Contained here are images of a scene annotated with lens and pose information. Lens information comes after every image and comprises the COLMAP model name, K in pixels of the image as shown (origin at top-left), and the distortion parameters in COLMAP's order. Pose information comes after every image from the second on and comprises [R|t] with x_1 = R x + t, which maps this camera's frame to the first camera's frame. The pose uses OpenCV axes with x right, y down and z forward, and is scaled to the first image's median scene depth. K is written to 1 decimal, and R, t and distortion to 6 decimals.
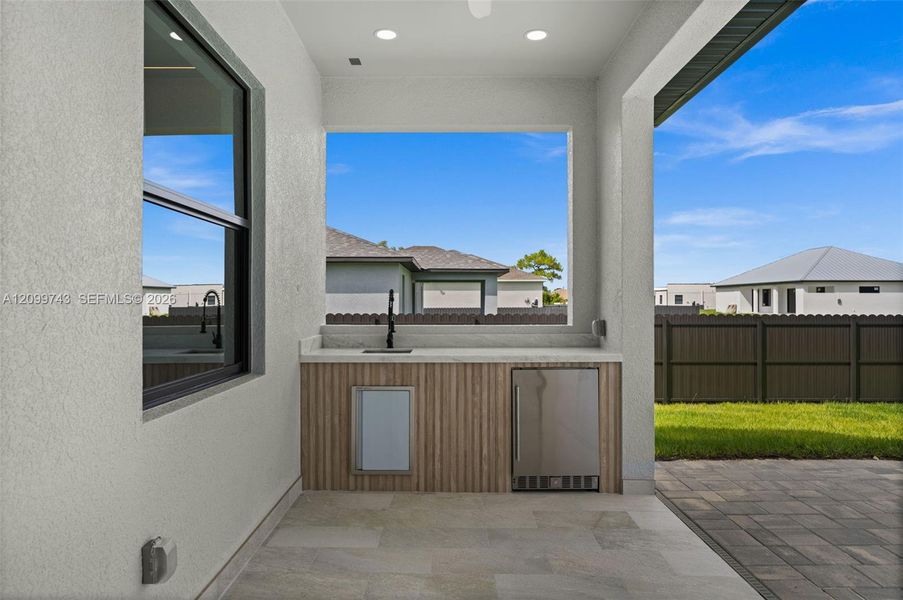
lens RADIAL K [[606.1, 0, 451.5], [0, 606.1, 300.0], [0, 0, 1]] dist [0.001284, 0.000558]
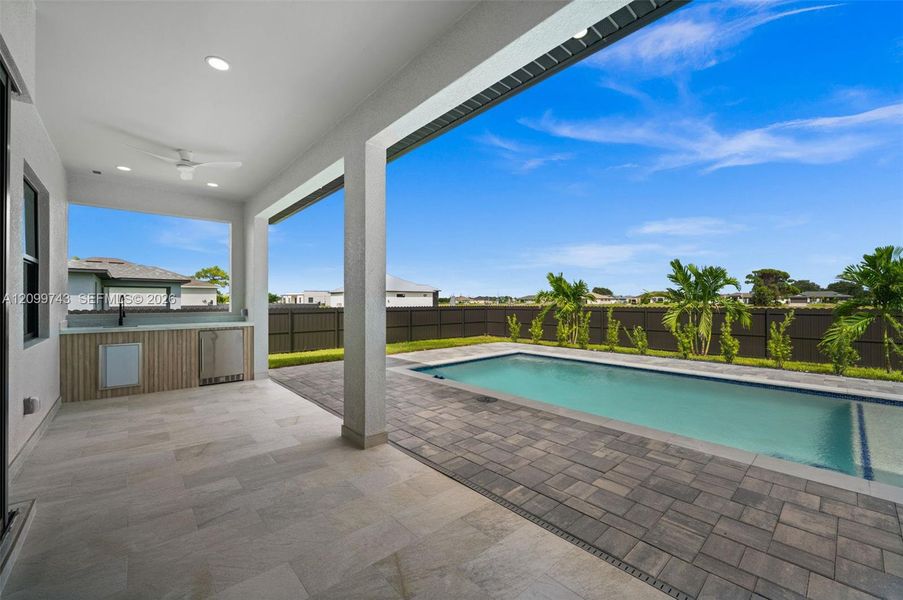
lens RADIAL K [[362.2, 0, 451.5], [0, 362.2, 300.0], [0, 0, 1]] dist [-0.000685, -0.000039]
pose [[0.748912, 0.001478, 0.662667, -0.081120], [-0.000669, 0.999999, -0.001474, 0.000108], [-0.662669, 0.000661, 0.748912, -0.563582]]
